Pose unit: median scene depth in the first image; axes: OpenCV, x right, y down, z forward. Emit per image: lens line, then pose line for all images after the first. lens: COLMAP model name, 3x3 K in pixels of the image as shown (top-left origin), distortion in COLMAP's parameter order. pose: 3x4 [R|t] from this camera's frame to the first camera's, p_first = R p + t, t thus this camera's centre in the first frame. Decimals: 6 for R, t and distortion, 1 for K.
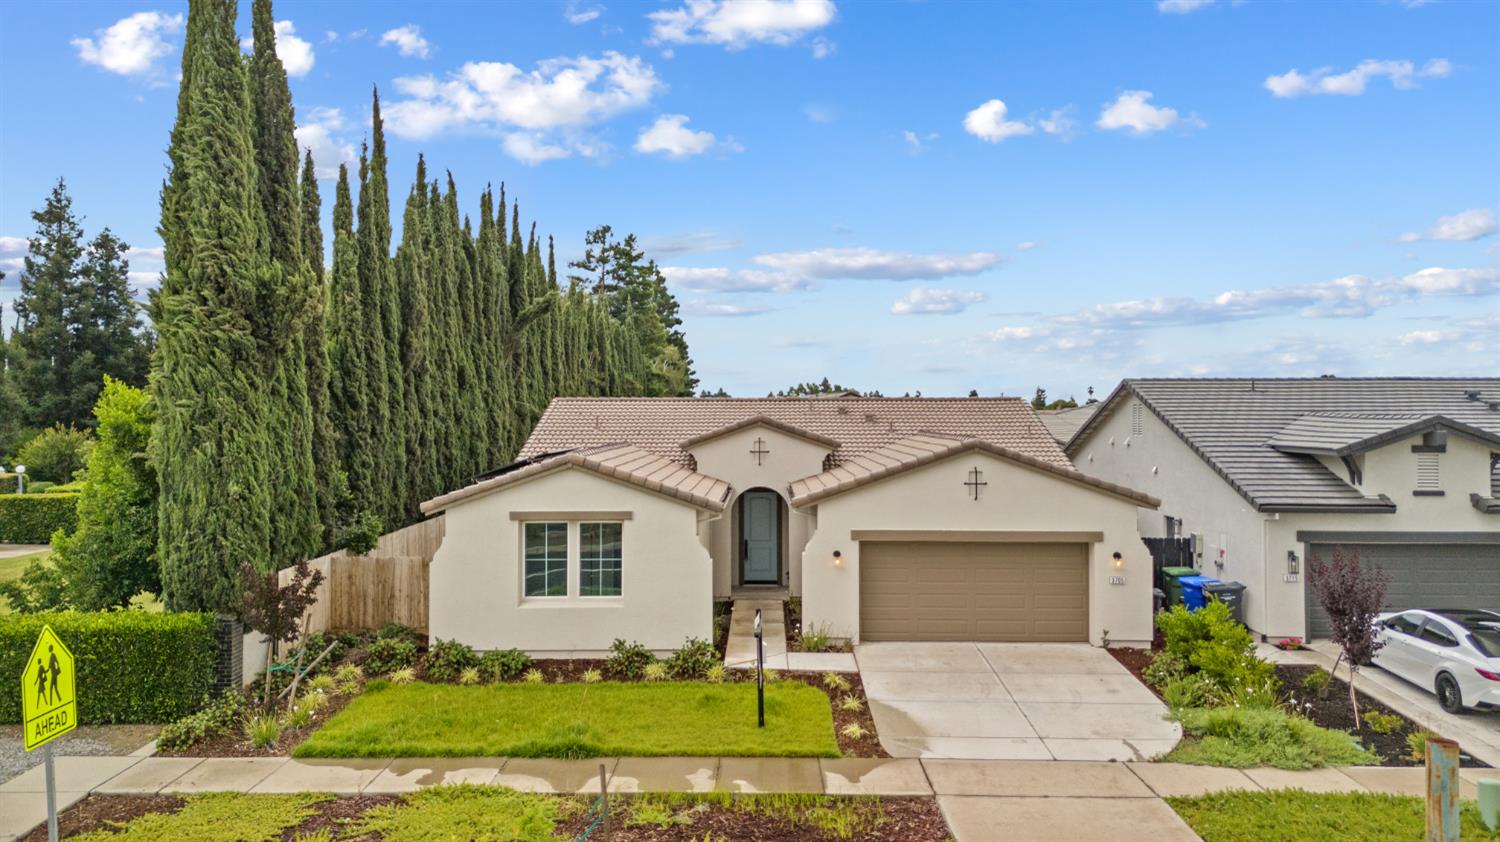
lens RADIAL K [[1106.9, 0, 750.0], [0, 1106.9, 421.0], [0, 0, 1]] dist [0.087270, -0.084186]
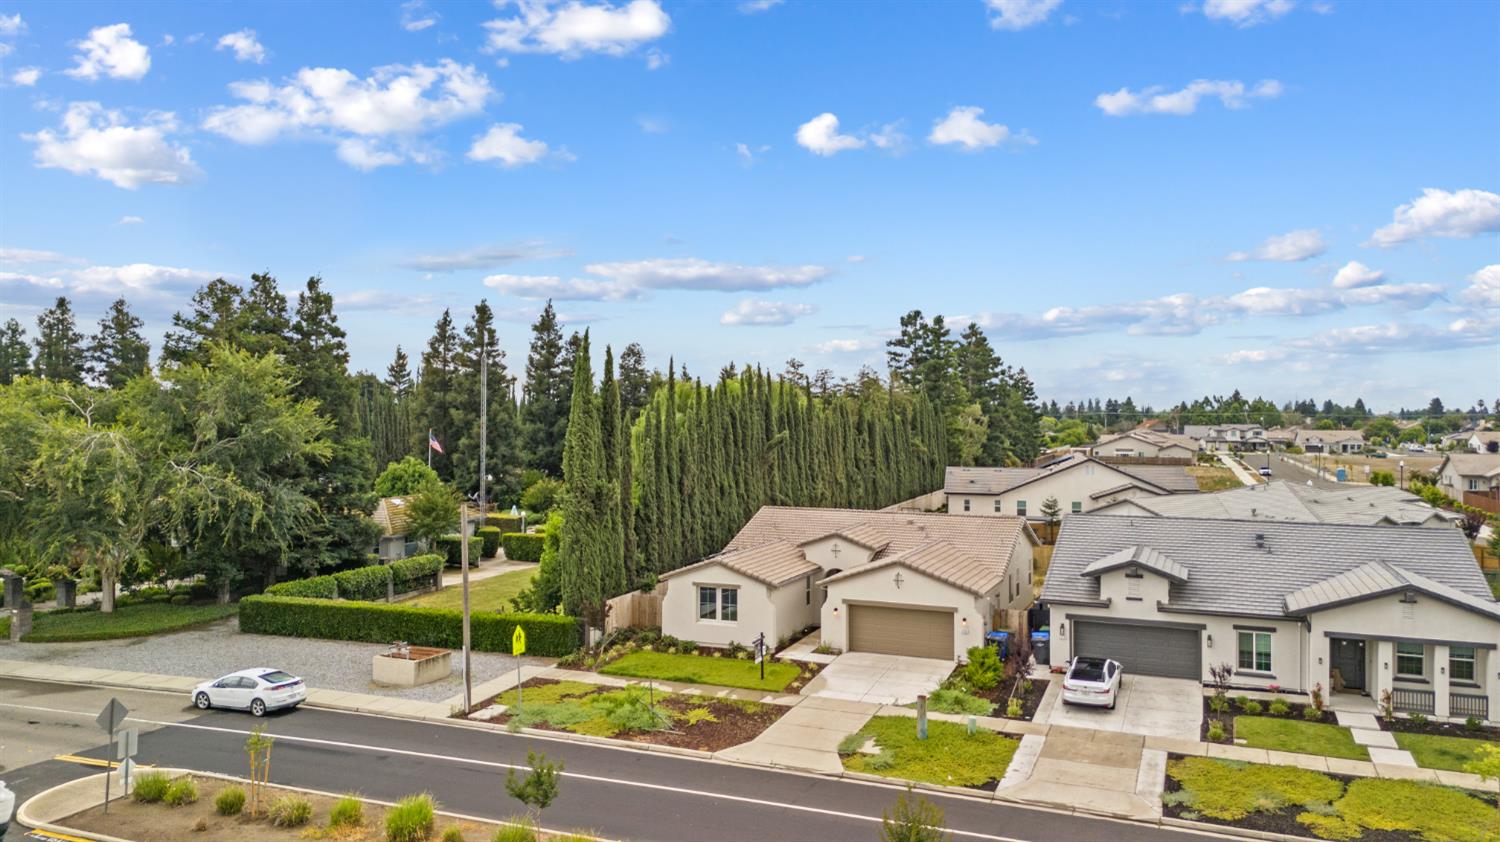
lens RADIAL K [[1105.5, 0, 751.1], [0, 1105.5, 417.4], [0, 0, 1]] dist [0.108647, -0.119821]
pose [[0.929894, 0.006147, -0.367777, 0.769999], [-0.006341, 0.999980, 0.000680, -0.272410], [0.367774, 0.001700, 0.929914, -1.147559]]
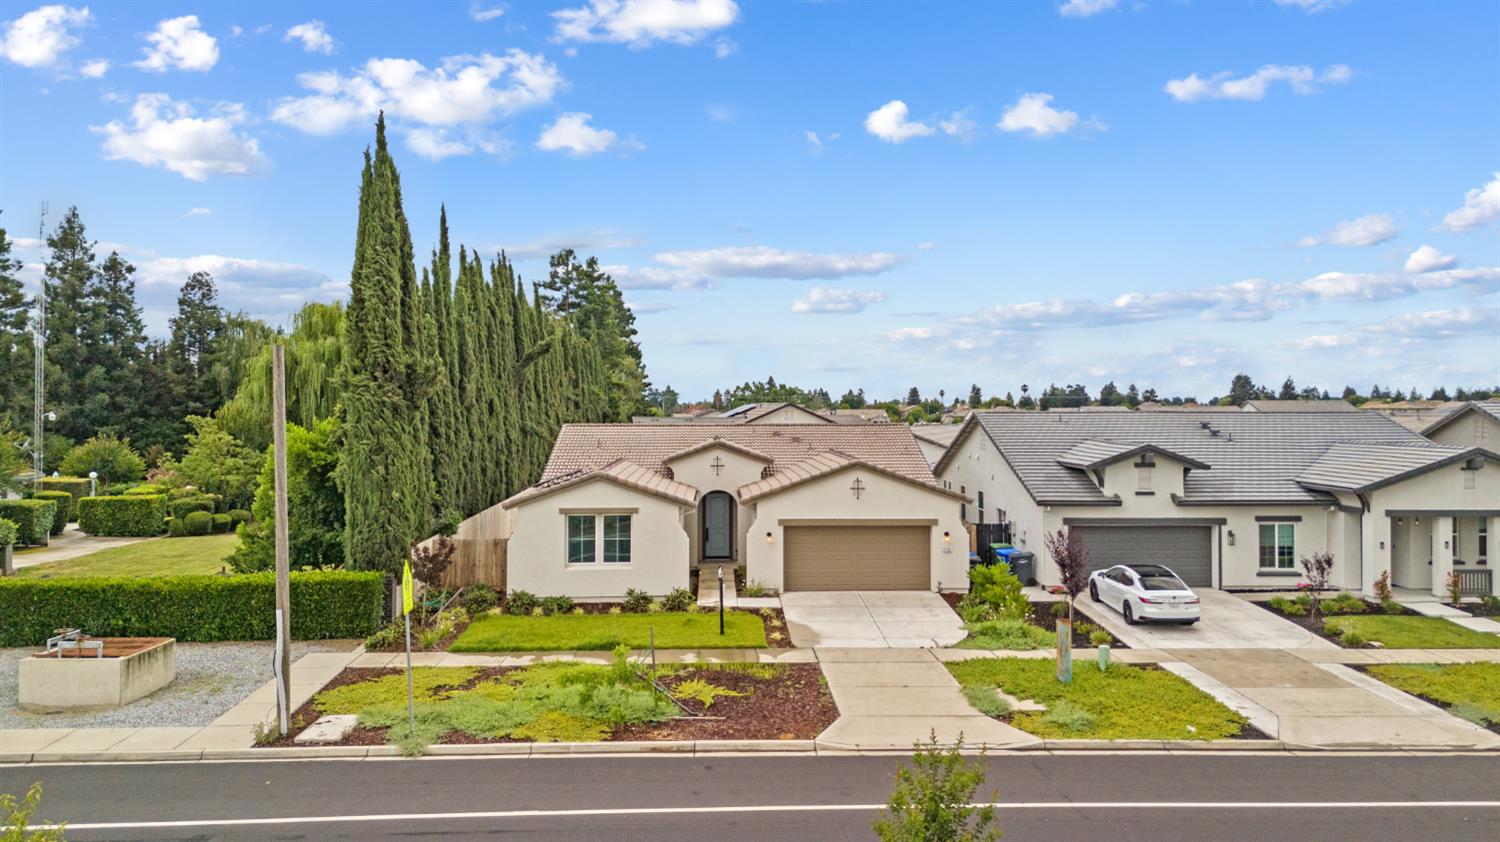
lens RADIAL K [[1105.5, 0, 751.1], [0, 1105.5, 417.4], [0, 0, 1]] dist [0.108647, -0.119821]
pose [[0.998749, -0.000695, 0.049999, -0.025450], [0.000626, 0.999999, 0.001397, -0.048875], [-0.050000, -0.001364, 0.998748, -0.579851]]
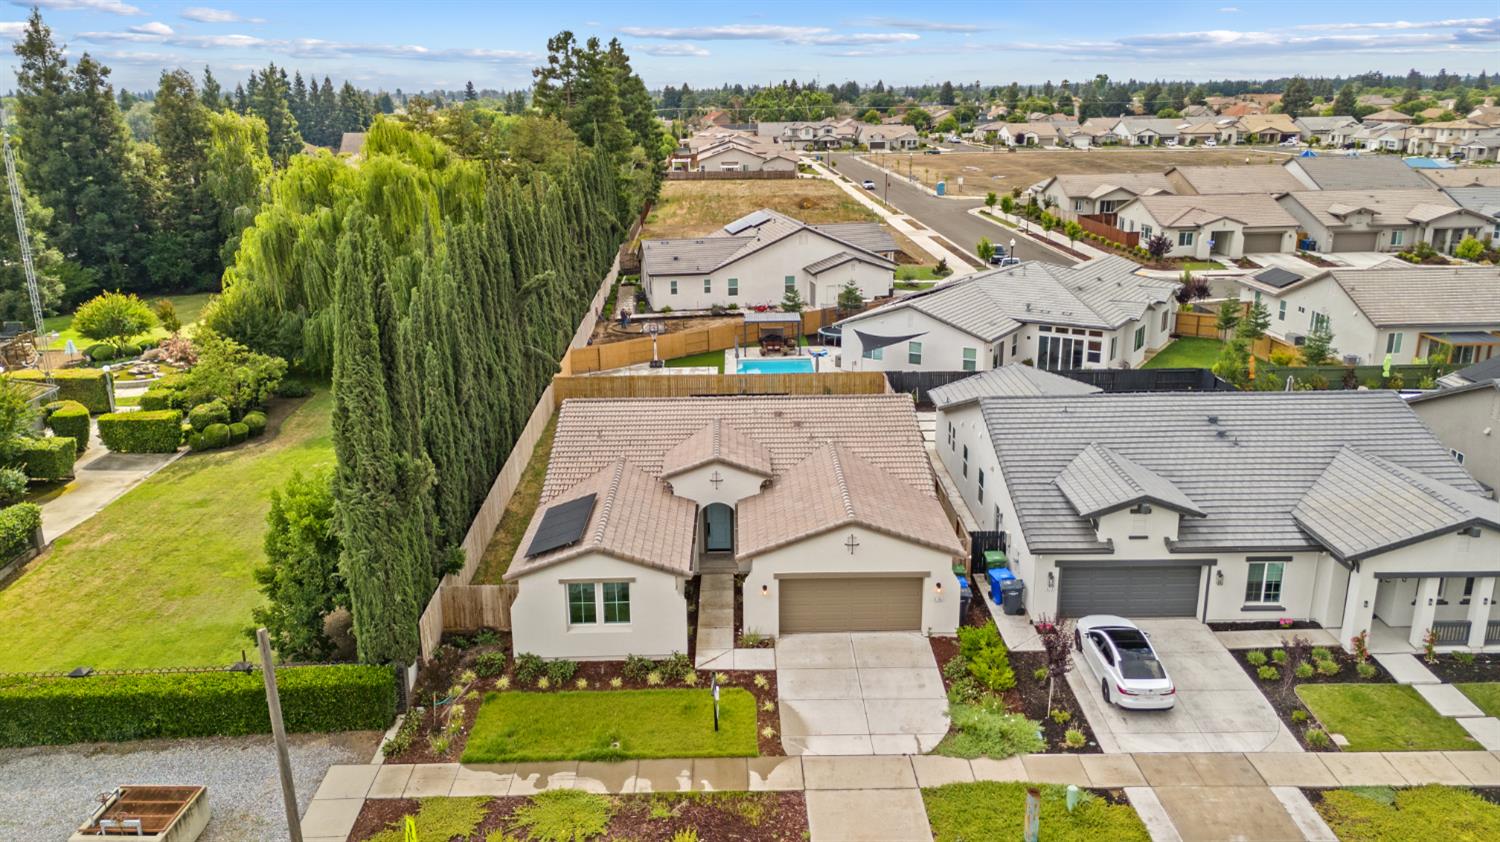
lens RADIAL K [[1114.4, 0, 750.7], [0, 1114.4, 425.2], [0, 0, 1]] dist [0.098225, -0.100937]
pose [[0.999534, -0.017803, 0.024798, 0.024709], [0.010049, 0.958947, 0.283408, -0.597521], [-0.028825, -0.283027, 0.958679, -0.499695]]
